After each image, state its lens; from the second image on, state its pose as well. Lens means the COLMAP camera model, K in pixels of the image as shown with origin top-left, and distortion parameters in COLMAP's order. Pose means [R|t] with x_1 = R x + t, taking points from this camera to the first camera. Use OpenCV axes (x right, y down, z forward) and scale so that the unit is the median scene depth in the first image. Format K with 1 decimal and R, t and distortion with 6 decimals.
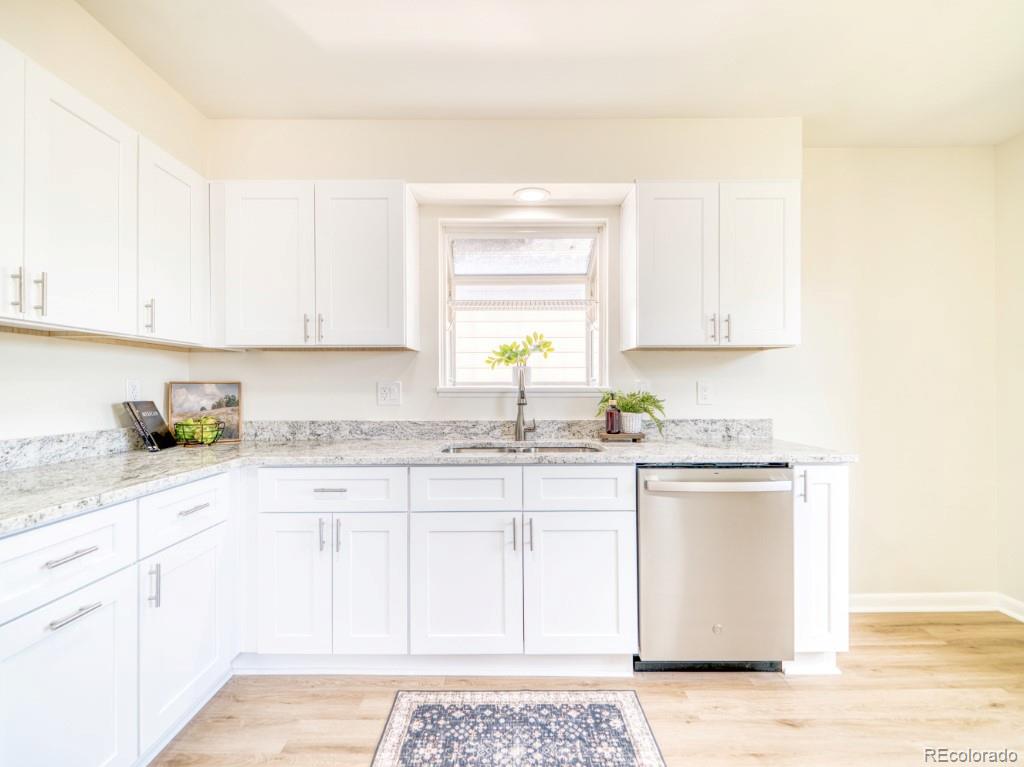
lens RADIAL K [[478.8, 0, 512.0], [0, 478.8, 383.5], [0, 0, 1]] dist [0.015190, -0.009410]
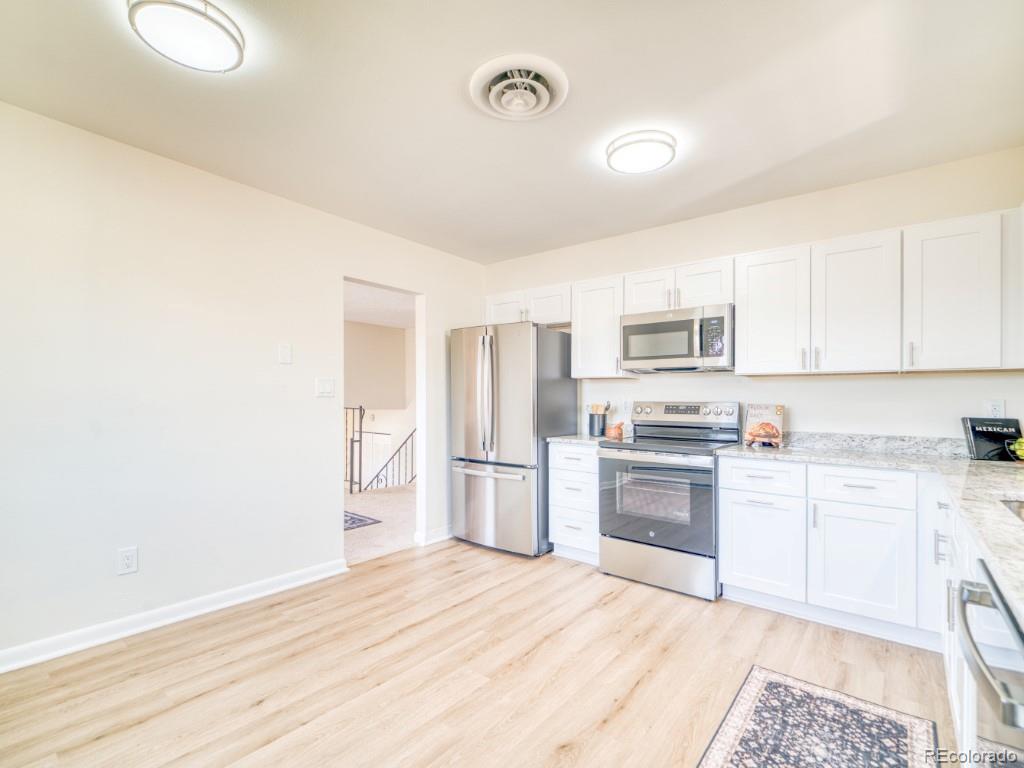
lens RADIAL K [[489.0, 0, 509.2], [0, 489.0, 394.2], [0, 0, 1]] dist [0.023321, -0.021646]
pose [[-0.624079, -0.018116, -0.781152, 0.997990], [-0.005935, 0.999812, -0.018445, 0.005964], [0.781339, -0.006875, -0.624069, 0.888151]]
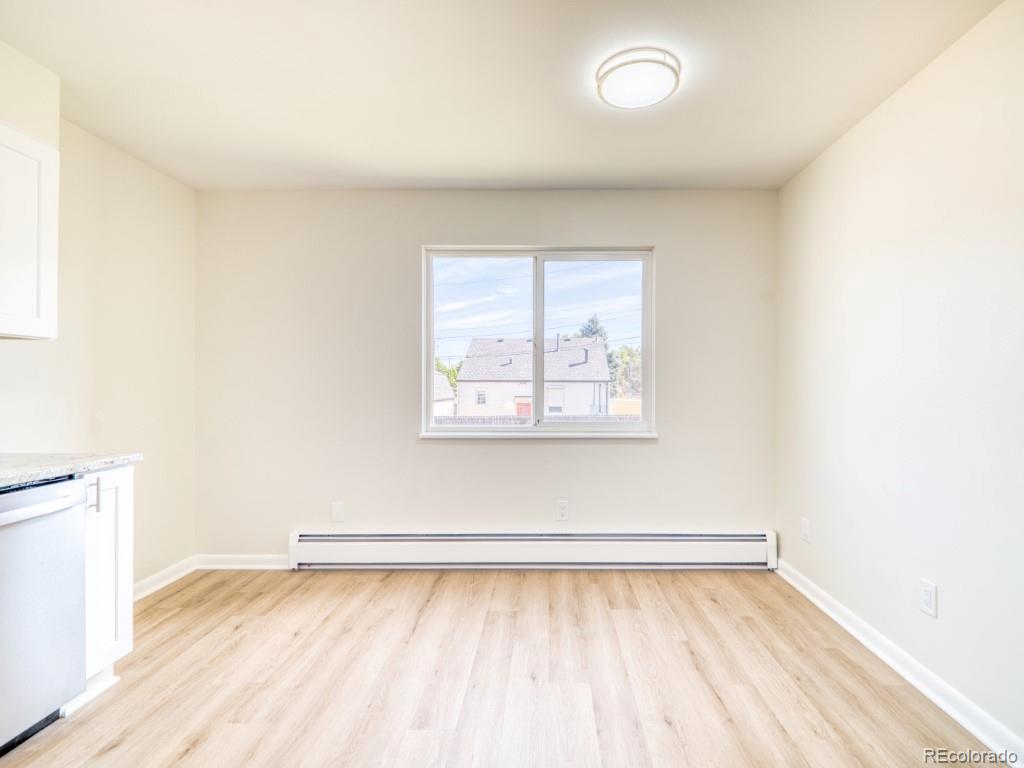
lens RADIAL K [[493.2, 0, 545.1], [0, 493.2, 387.2], [0, 0, 1]] dist [-0.002591, -0.001602]
pose [[0.007758, 0.000492, 0.999970, -0.310188], [-0.005963, 0.999982, -0.000446, 0.002400], [-0.999952, -0.005959, 0.007761, 0.129881]]
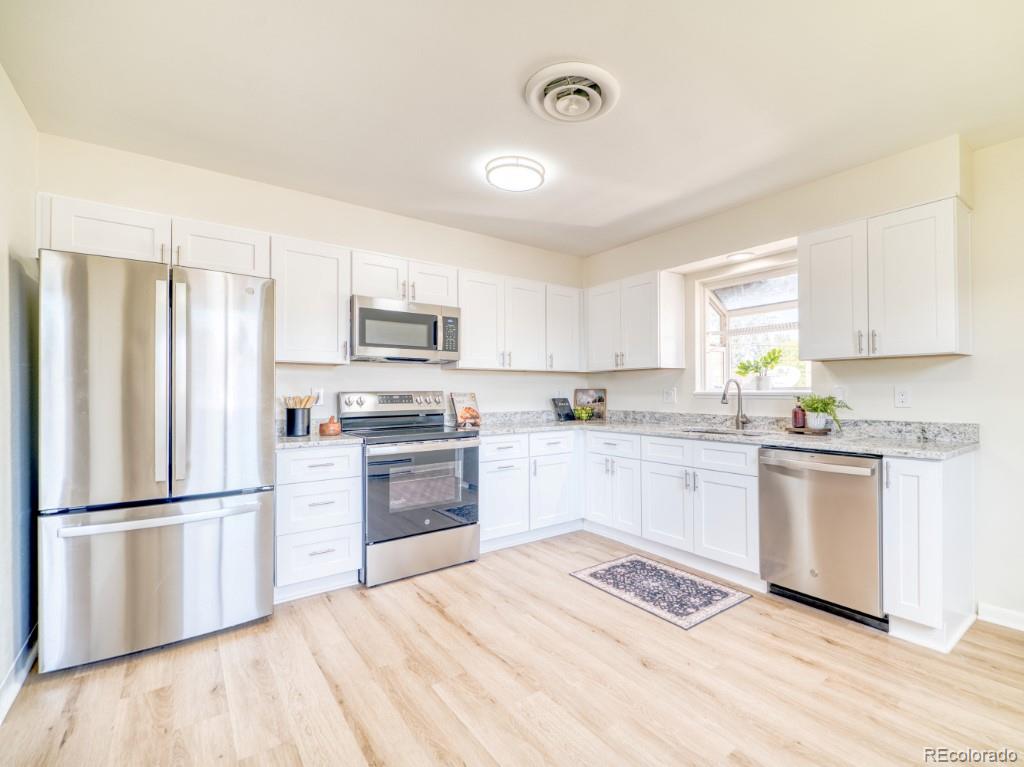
lens RADIAL K [[472.6, 0, 571.7], [0, 472.6, 383.5], [0, 0, 1]] dist [0.000923, -0.000529]
pose [[0.637615, -0.012883, -0.770248, 0.970189], [0.009012, 0.999916, -0.009264, -0.010248], [0.770303, -0.001035, 0.637678, -0.342698]]
